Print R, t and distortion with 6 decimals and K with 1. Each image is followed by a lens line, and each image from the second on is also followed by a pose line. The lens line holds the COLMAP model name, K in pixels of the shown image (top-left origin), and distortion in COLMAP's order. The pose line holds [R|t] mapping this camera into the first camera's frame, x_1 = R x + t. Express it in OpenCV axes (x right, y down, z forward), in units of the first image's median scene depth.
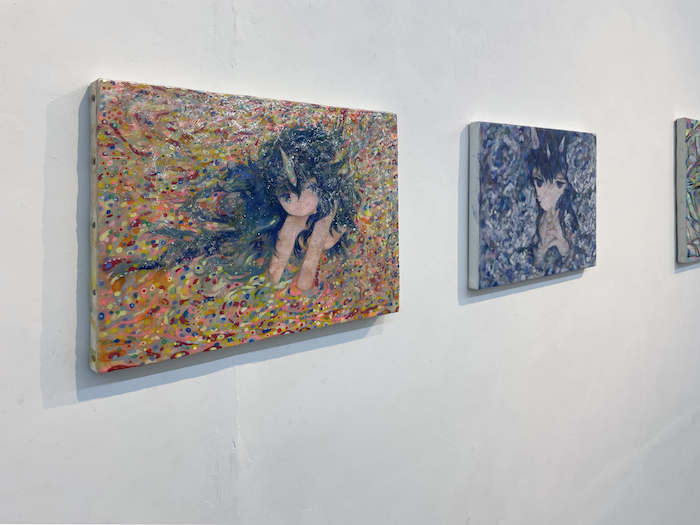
lens RADIAL K [[530.8, 0, 346.1], [0, 530.8, 261.7], [0, 0, 1]] dist [0.059270, -0.038425]
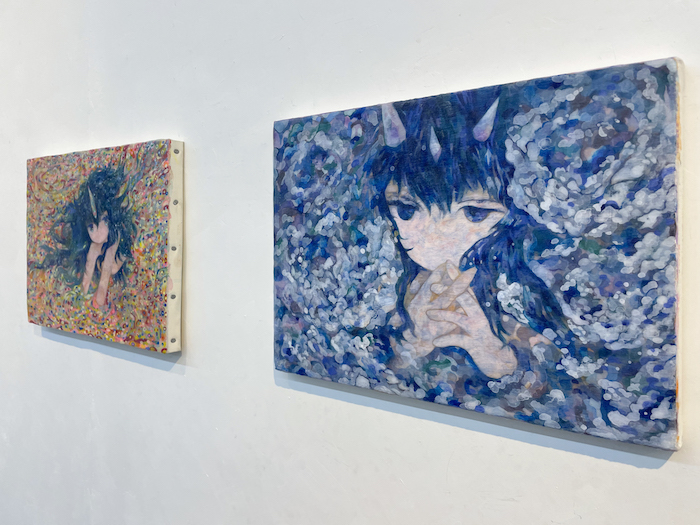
lens RADIAL K [[530.8, 0, 350.3], [0, 530.8, 268.0], [0, 0, 1]] dist [0.059270, -0.038425]
pose [[0.271315, 0.119382, -0.955058, 0.910480], [-0.101134, 0.990321, 0.095060, -0.150236], [0.957162, 0.070798, 0.280763, 0.893595]]
